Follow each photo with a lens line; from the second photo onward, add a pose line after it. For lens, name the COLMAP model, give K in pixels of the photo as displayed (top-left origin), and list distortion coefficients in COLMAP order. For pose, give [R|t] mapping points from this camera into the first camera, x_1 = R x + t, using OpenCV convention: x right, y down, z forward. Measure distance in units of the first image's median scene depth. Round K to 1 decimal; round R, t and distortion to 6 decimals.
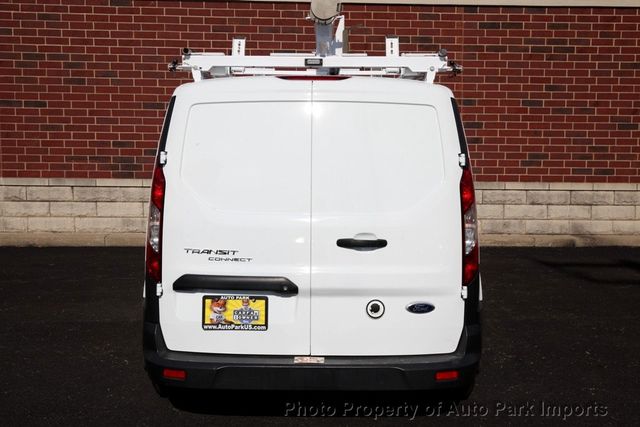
lens RADIAL K [[774.7, 0, 330.3], [0, 774.7, 216.2], [0, 0, 1]] dist [0.026861, 0.000000]
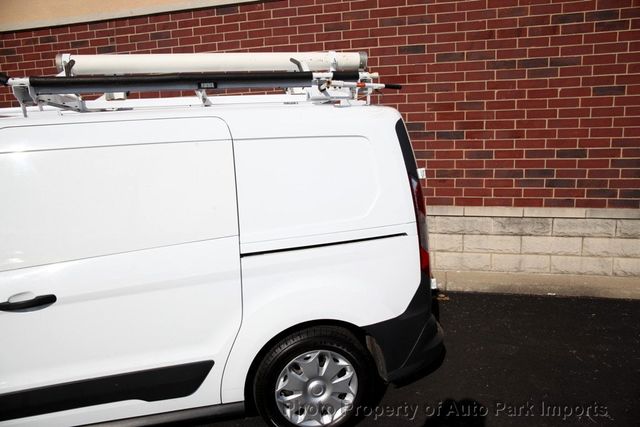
lens RADIAL K [[436.5, 0, 321.8], [0, 436.5, 218.3], [0, 0, 1]] dist [-0.076335, 0.046003]
pose [[0.952982, 0.017608, -0.302515, -0.009070], [-0.002155, 0.998679, 0.051339, -0.058028], [0.303019, -0.048273, 0.951761, 0.542726]]
